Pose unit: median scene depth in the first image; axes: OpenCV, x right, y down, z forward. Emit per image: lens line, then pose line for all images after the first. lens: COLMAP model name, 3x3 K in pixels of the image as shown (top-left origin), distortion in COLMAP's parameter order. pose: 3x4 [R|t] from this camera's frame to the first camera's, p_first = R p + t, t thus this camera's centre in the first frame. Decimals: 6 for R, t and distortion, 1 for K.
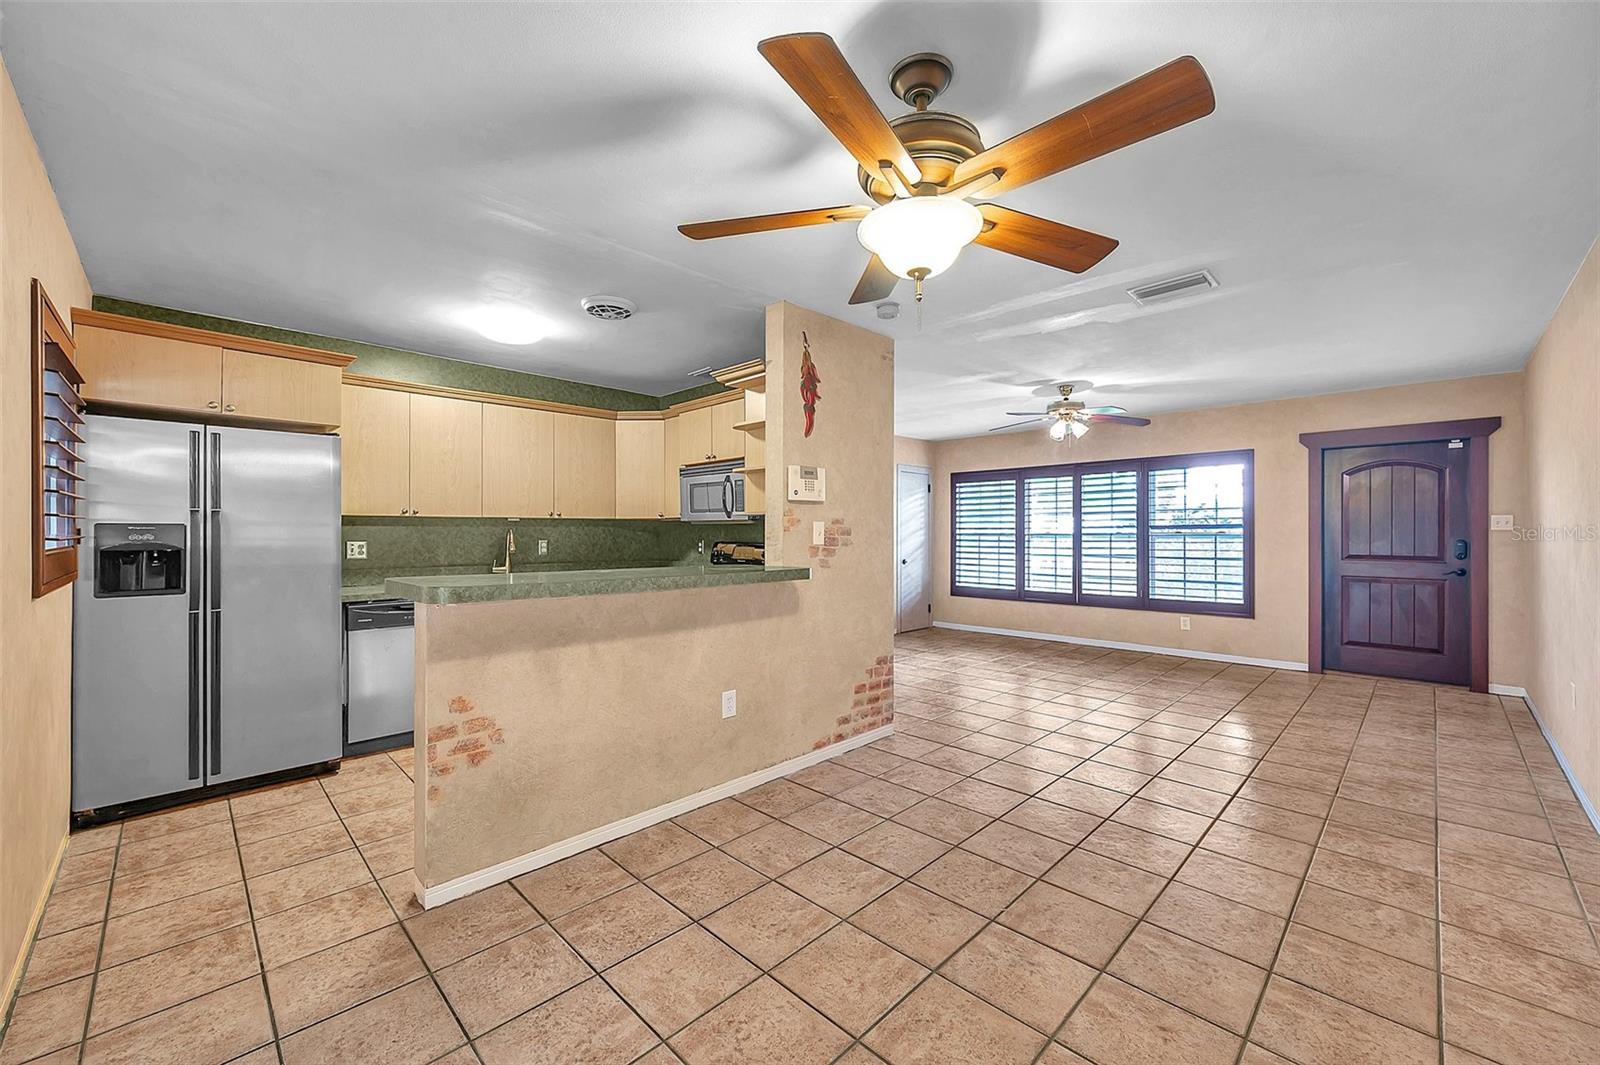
lens RADIAL K [[633.4, 0, 795.5], [0, 633.4, 529.1], [0, 0, 1]] dist [0.000389, -0.000211]
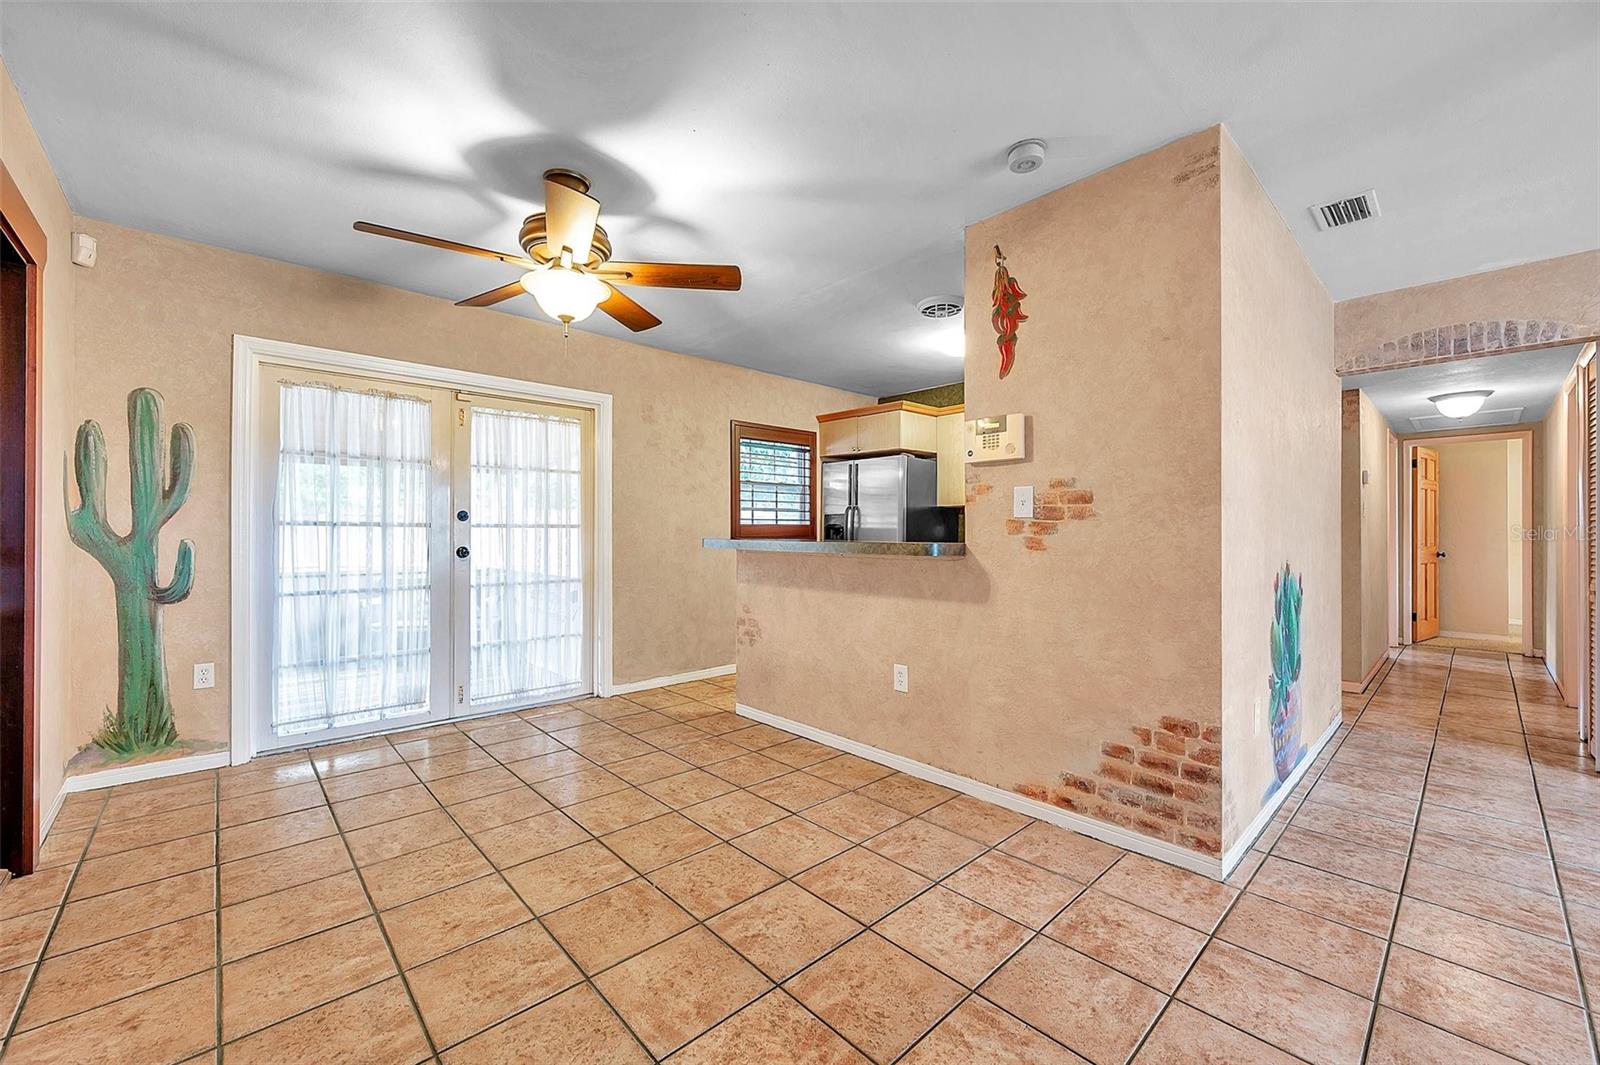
lens RADIAL K [[633.4, 0, 801.0], [0, 633.4, 529.6], [0, 0, 1]] dist [0.000389, -0.000211]
pose [[-0.033345, -0.006765, -0.999421, 0.673778], [0.000715, 0.999977, -0.006793, 0.037518], [0.999444, -0.000942, -0.033339, 0.659606]]
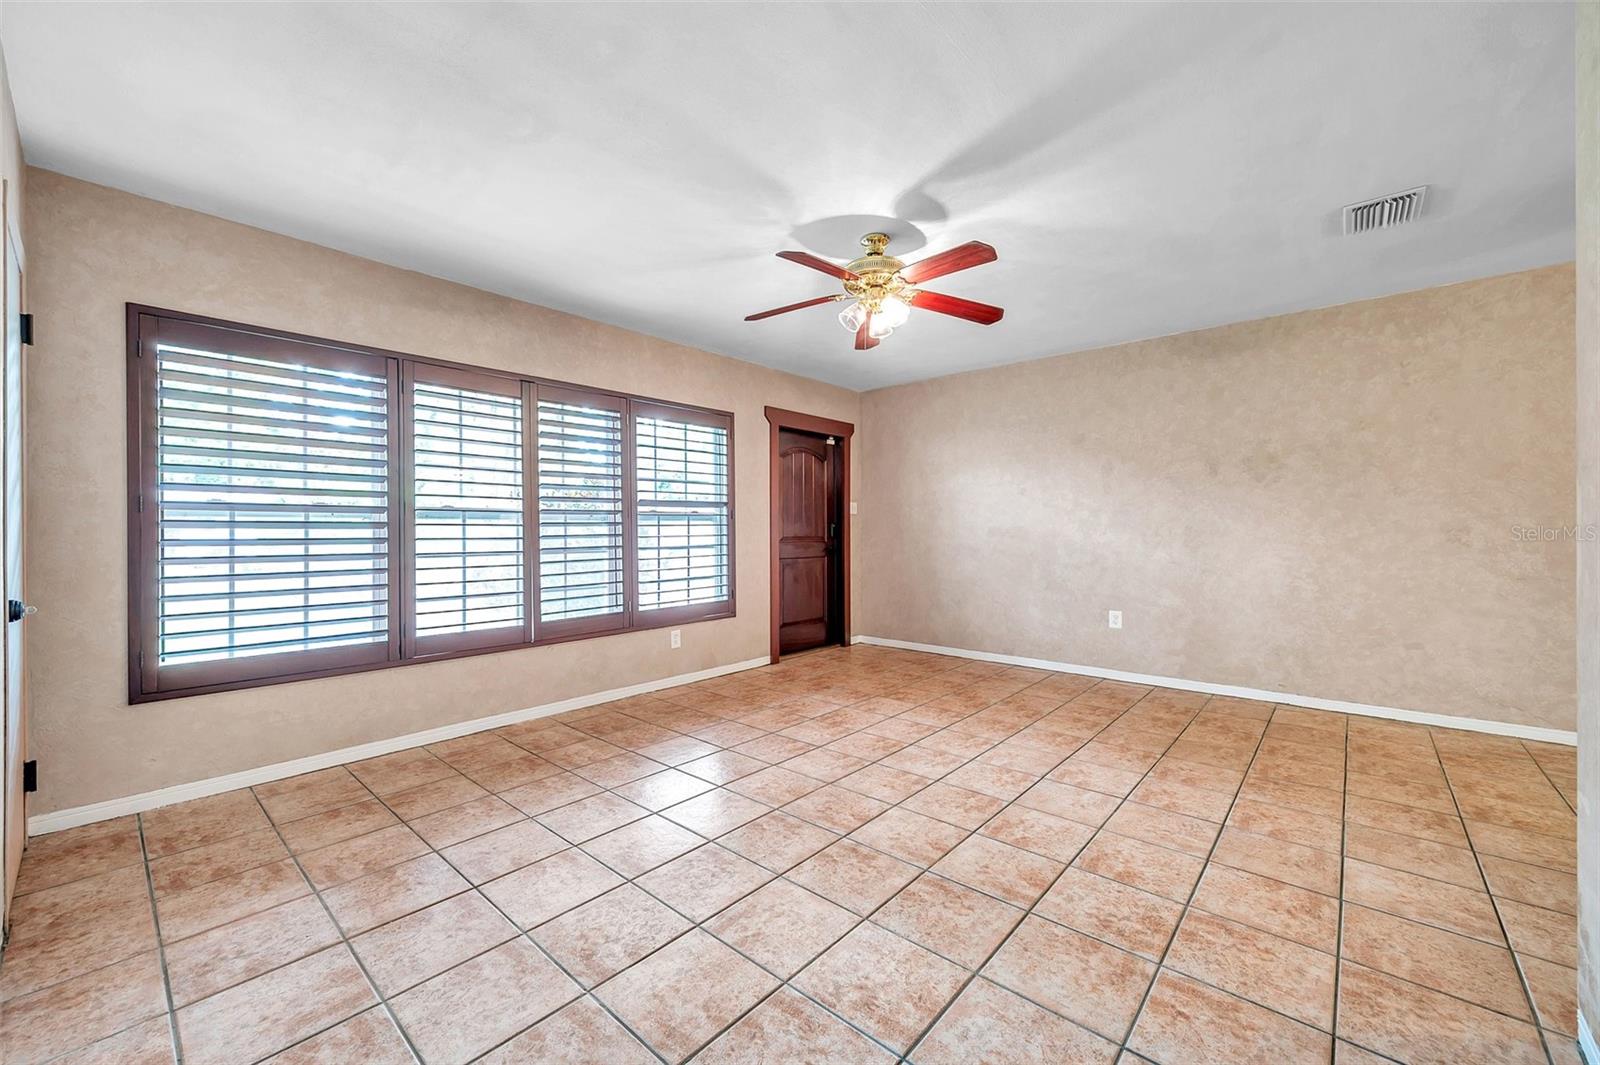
lens RADIAL K [[633.4, 0, 795.3], [0, 633.4, 530.0], [0, 0, 1]] dist [0.000389, -0.000211]
pose [[-0.065862, 0.002409, 0.997826, -0.164960], [-0.001202, 0.999996, -0.002494, 0.043402], [-0.997828, -0.001364, -0.065859, 1.428621]]
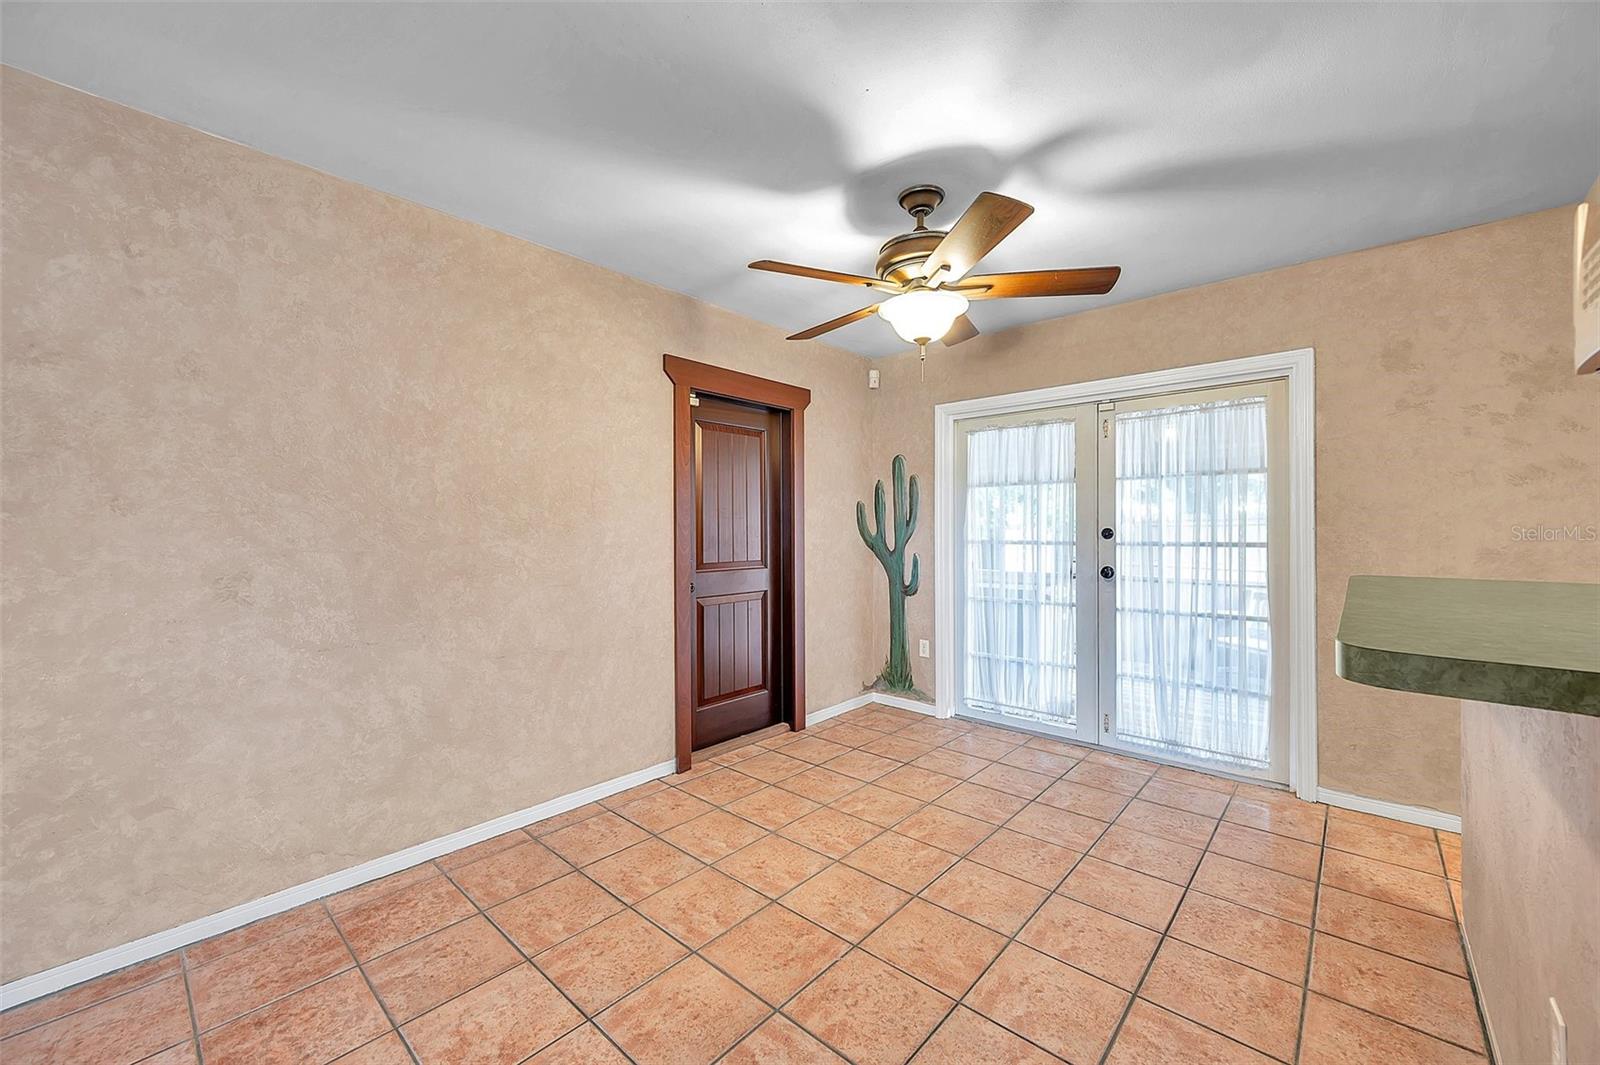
lens RADIAL K [[633.4, 0, 797.1], [0, 633.4, 531.0], [0, 0, 1]] dist [0.000389, -0.000211]
pose [[-0.998407, 0.003048, -0.056335, 0.228870], [0.003040, 0.999995, 0.000226, 0.005195], [0.056336, 0.000055, -0.998412, 0.984139]]
